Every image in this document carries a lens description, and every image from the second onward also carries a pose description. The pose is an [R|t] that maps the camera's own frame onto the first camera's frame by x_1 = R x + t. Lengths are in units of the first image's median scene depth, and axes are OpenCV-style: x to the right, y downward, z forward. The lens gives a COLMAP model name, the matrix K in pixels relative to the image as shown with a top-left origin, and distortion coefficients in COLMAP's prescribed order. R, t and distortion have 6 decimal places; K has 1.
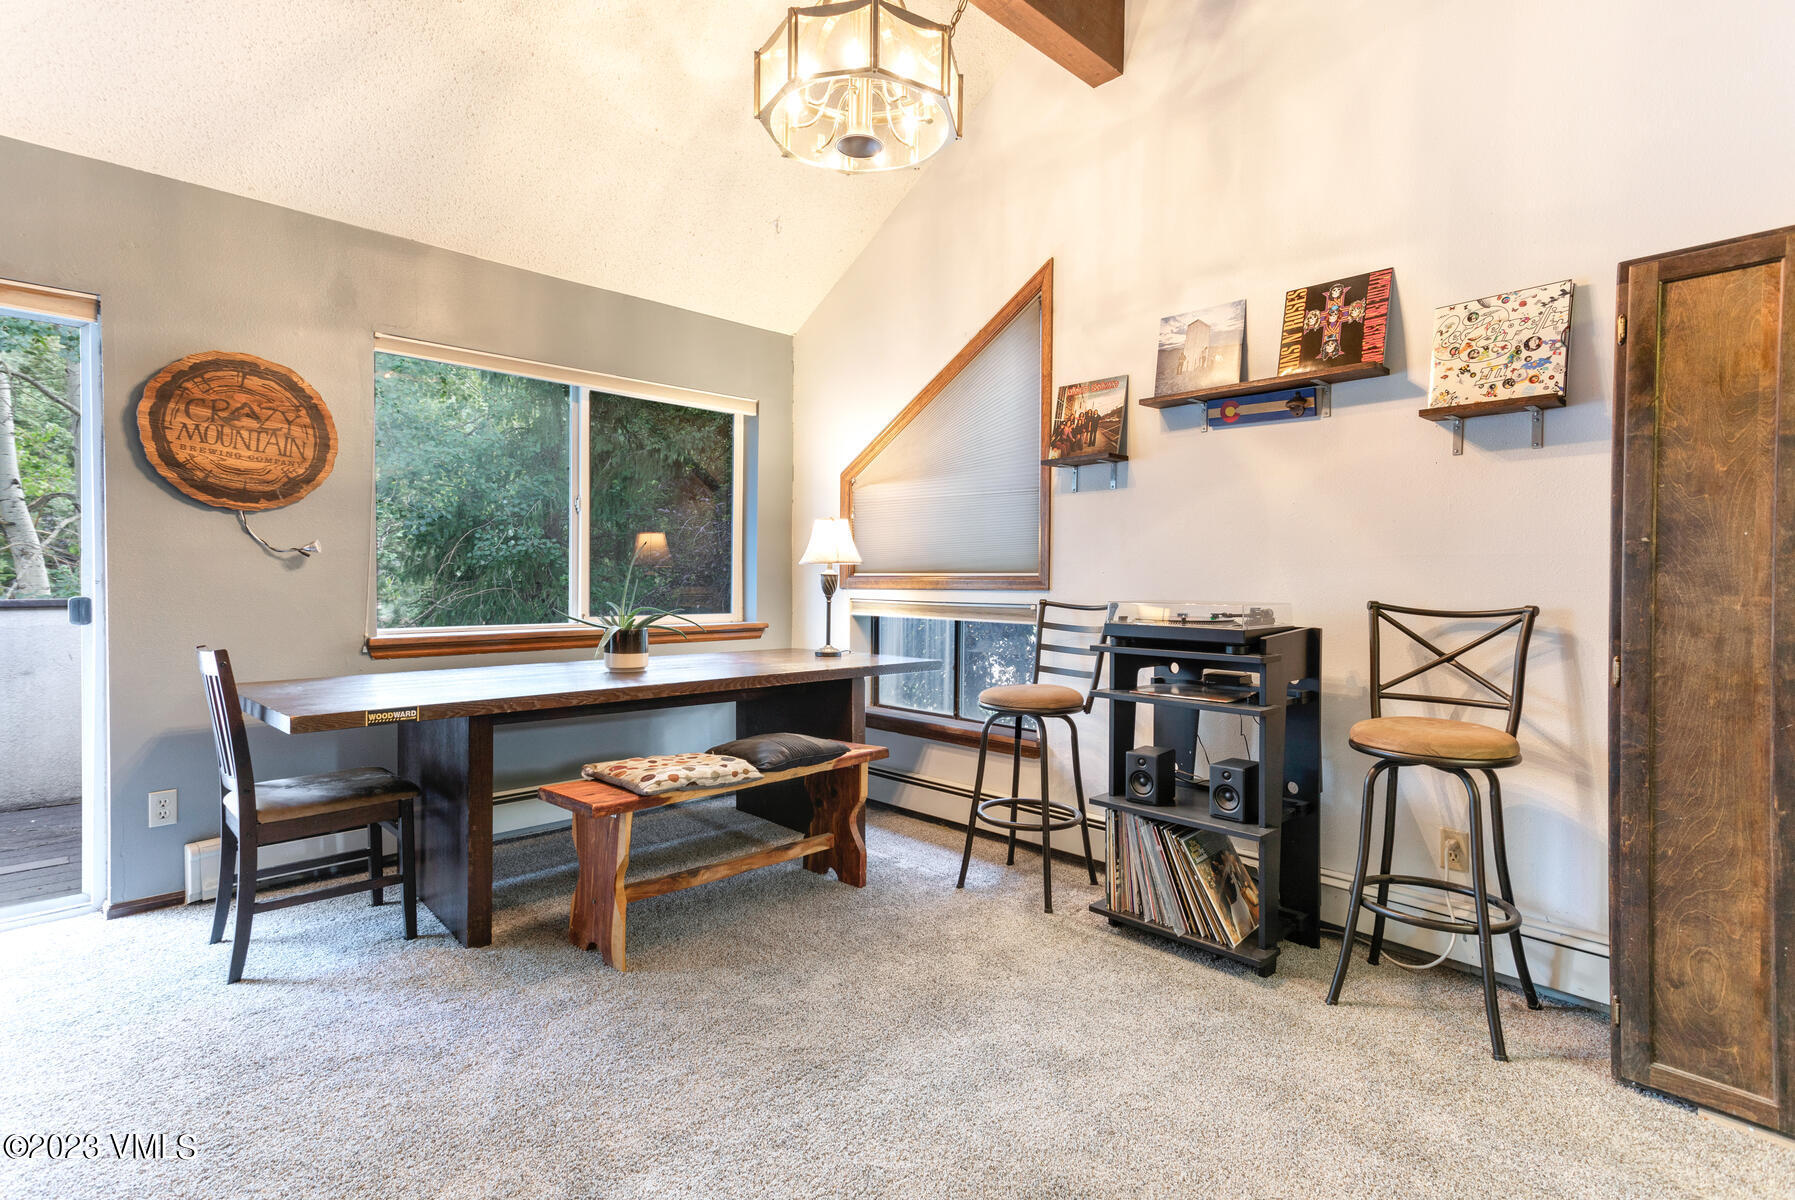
lens RADIAL K [[851.7, 0, 906.4], [0, 851.7, 598.7], [0, 0, 1]] dist [0.008937, -0.000721]
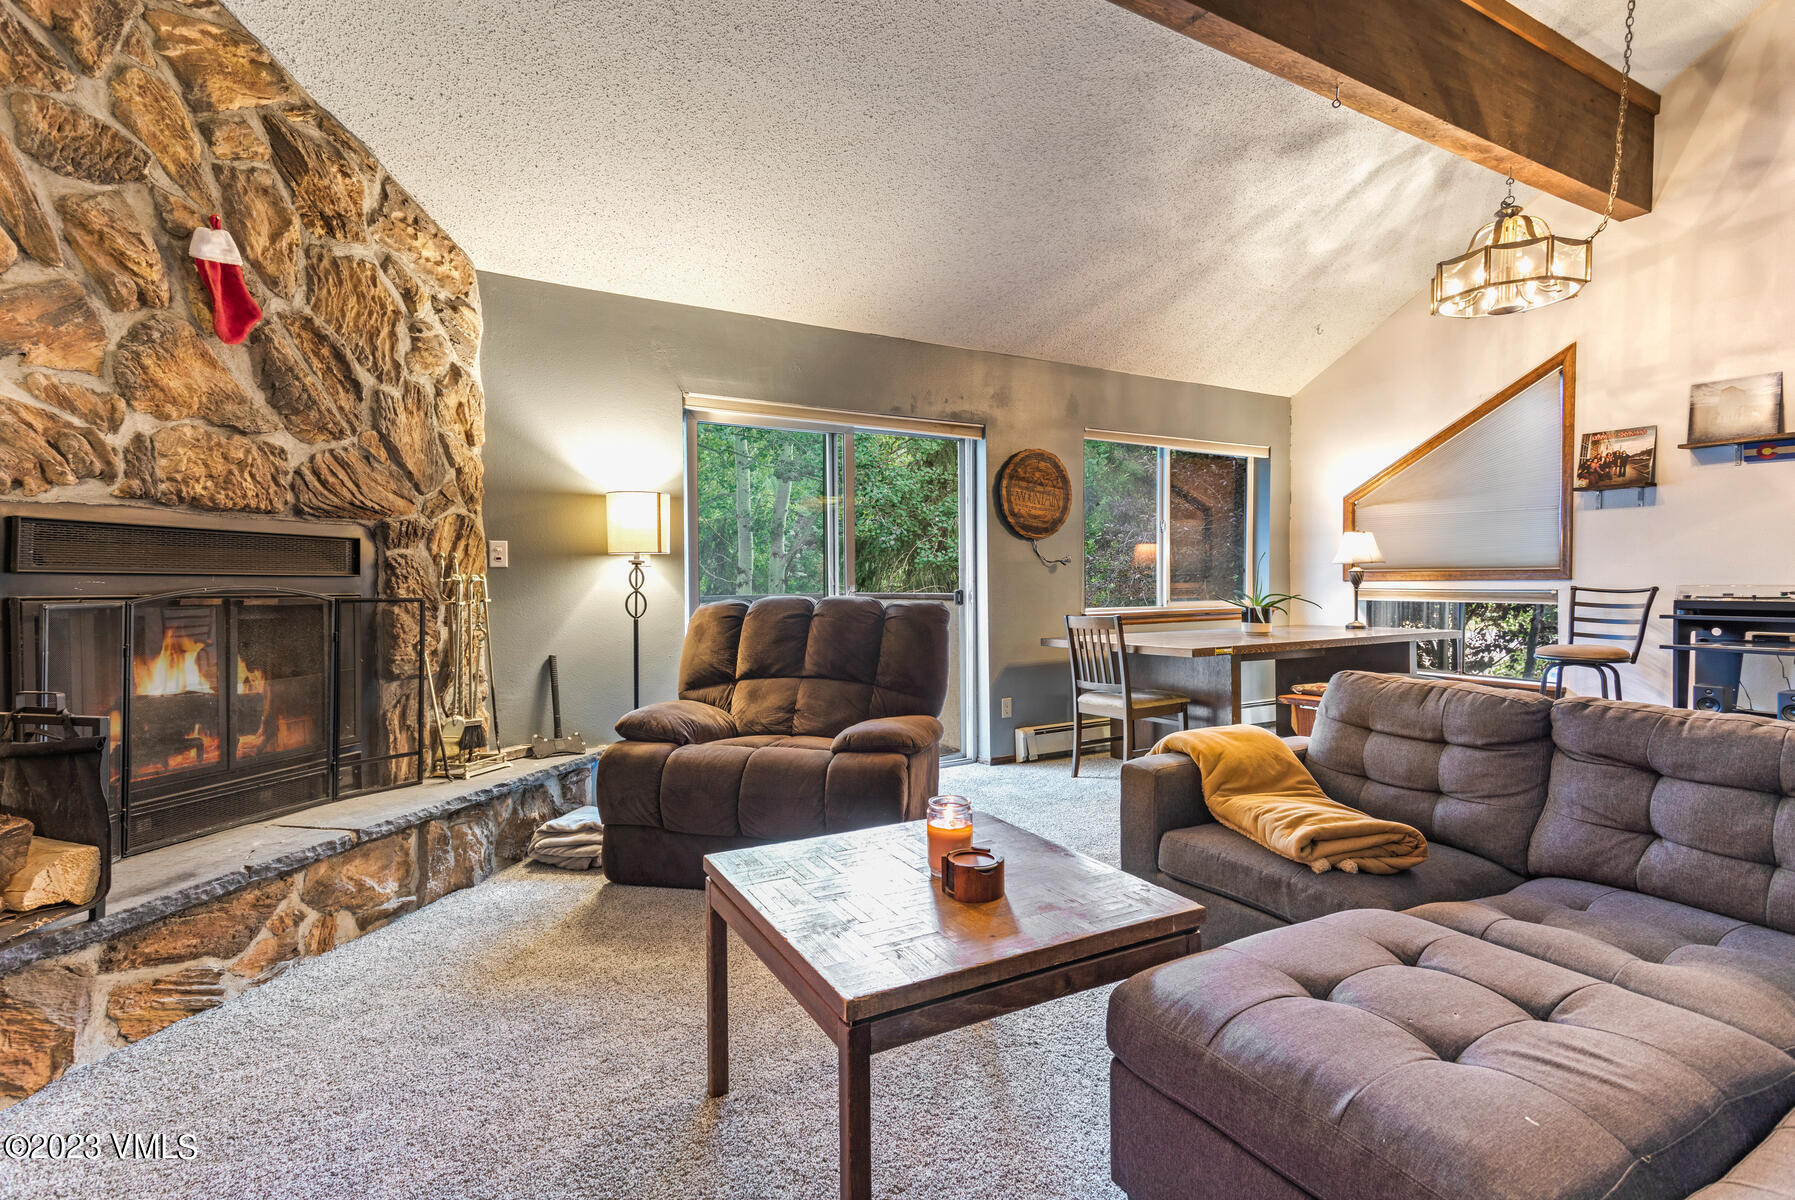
lens RADIAL K [[822.3, 0, 886.5], [0, 822.3, 593.4], [0, 0, 1]] dist [0.016834, 0.000828]
pose [[0.965580, -0.008136, -0.259977, -0.607055], [0.007379, 0.999965, -0.003887, 0.010941], [0.260000, 0.001835, 0.965607, -0.657486]]
